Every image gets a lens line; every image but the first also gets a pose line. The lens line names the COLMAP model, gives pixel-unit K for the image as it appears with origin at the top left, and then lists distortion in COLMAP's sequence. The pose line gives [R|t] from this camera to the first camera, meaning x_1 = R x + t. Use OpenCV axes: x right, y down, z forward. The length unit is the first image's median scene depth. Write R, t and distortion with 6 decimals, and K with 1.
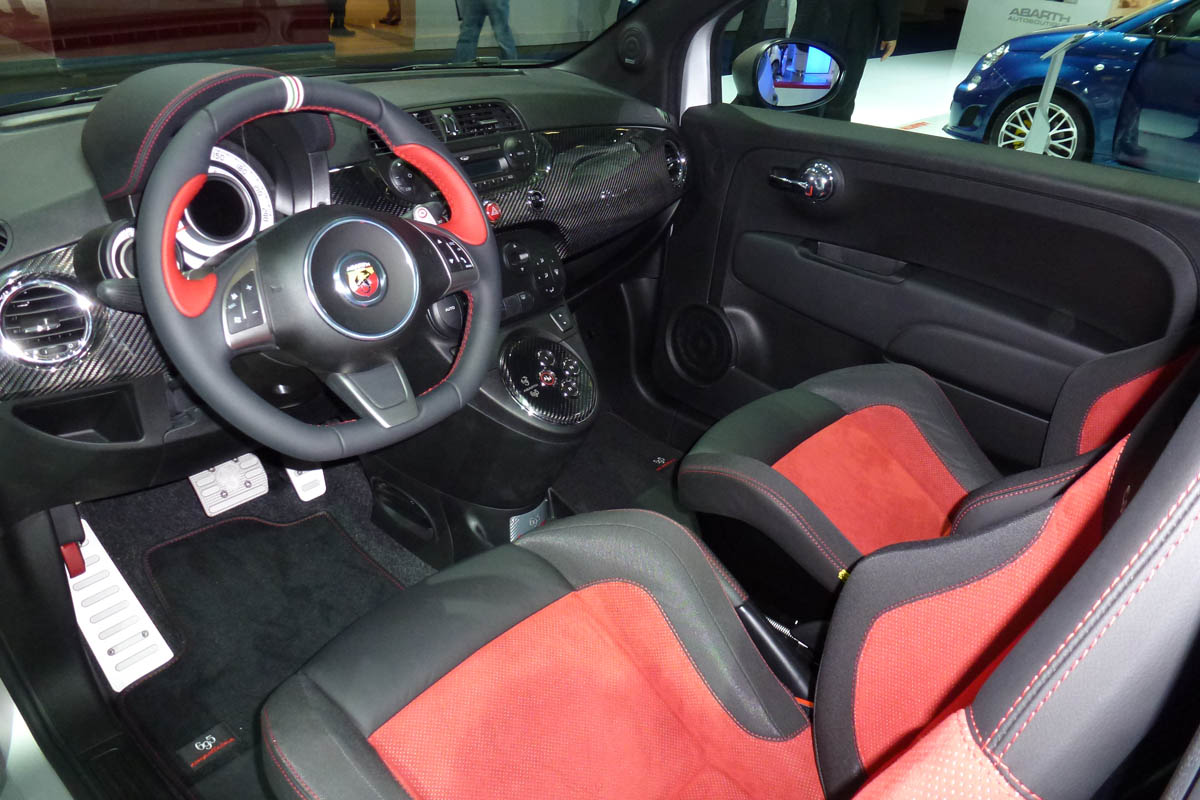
lens RADIAL K [[853.1, 0, 600.0], [0, 853.1, 400.0], [0, 0, 1]] dist [-0.133047, 0.059253]
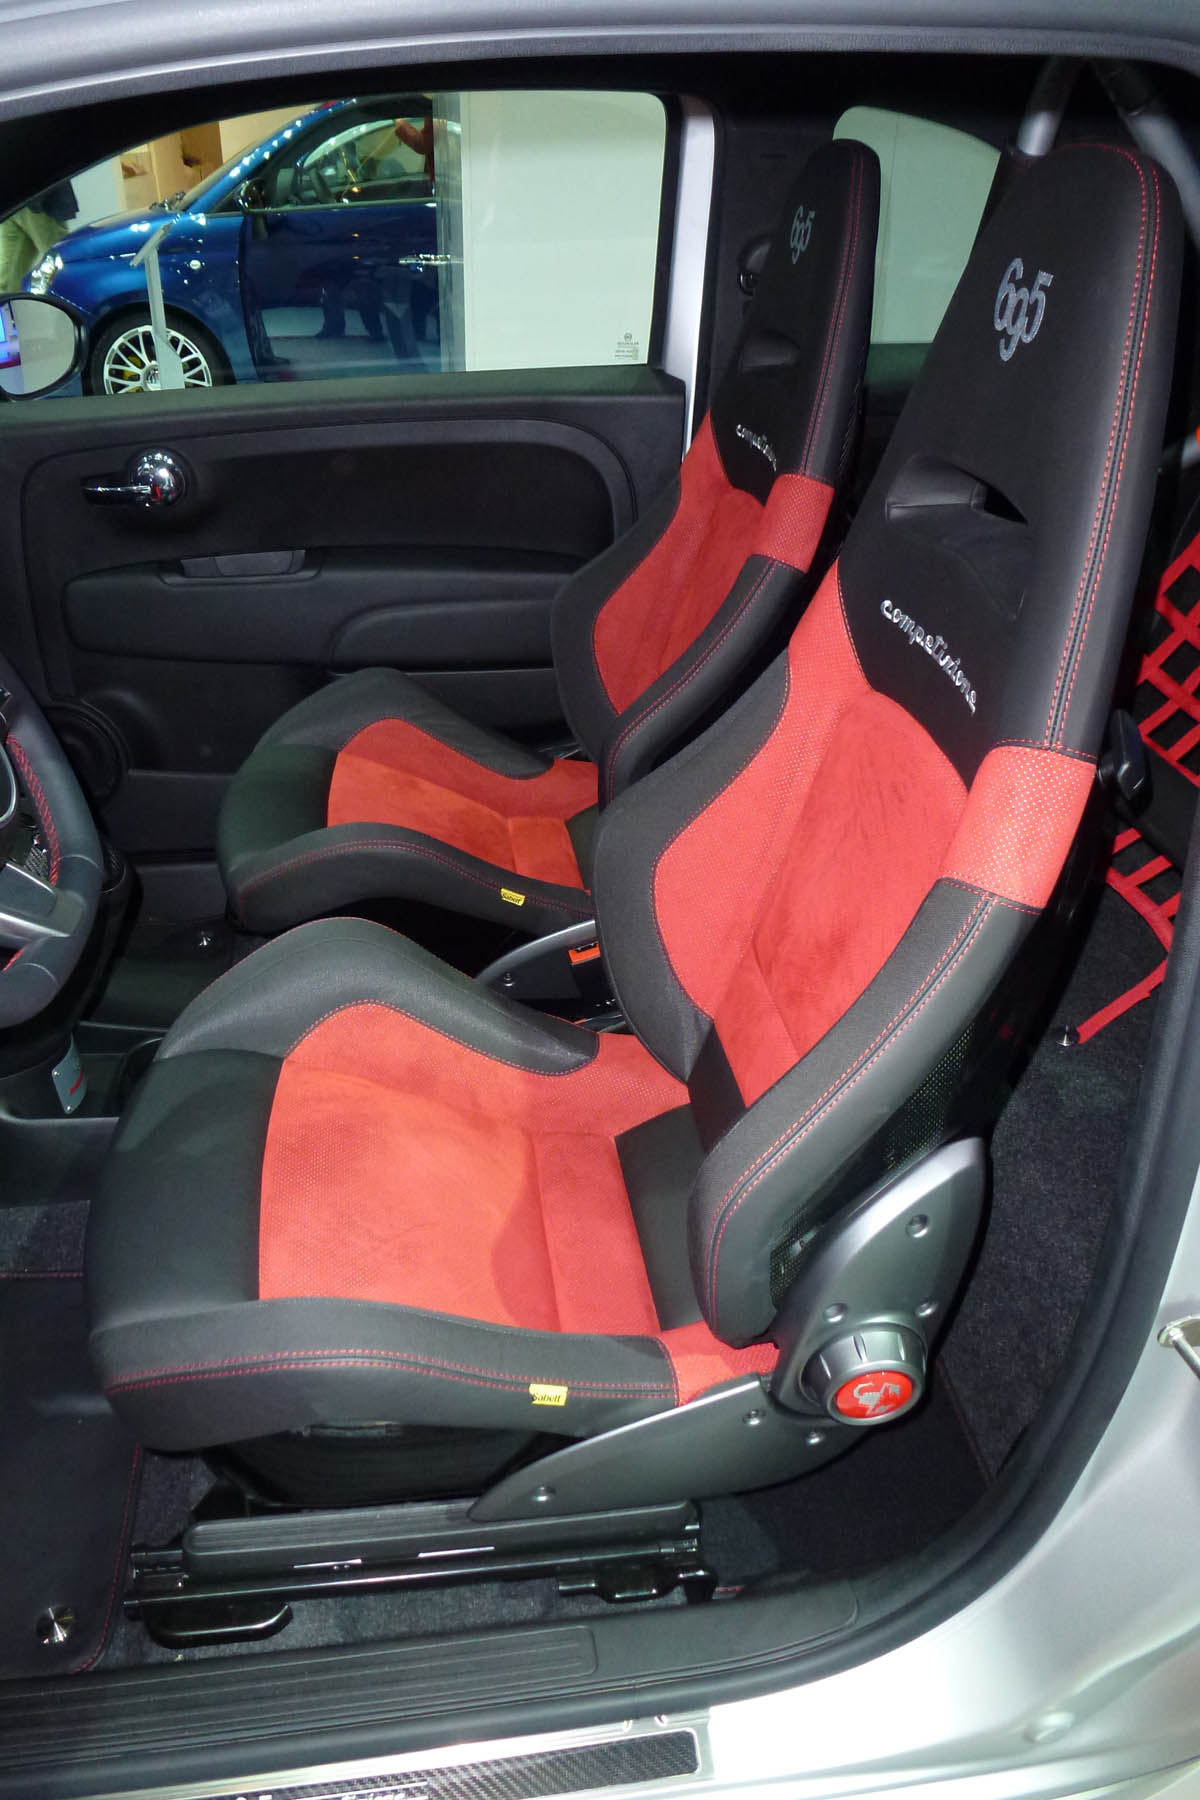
lens RADIAL K [[1279.7, 0, 600.0], [0, 1279.7, 900.0], [0, 0, 1]] dist [-0.133047, 0.059253]
pose [[0.634392, -0.431806, 0.641163, -0.336131], [0.379571, 0.896565, 0.228249, -0.033804], [-0.673403, 0.098568, 0.732675, -0.014911]]
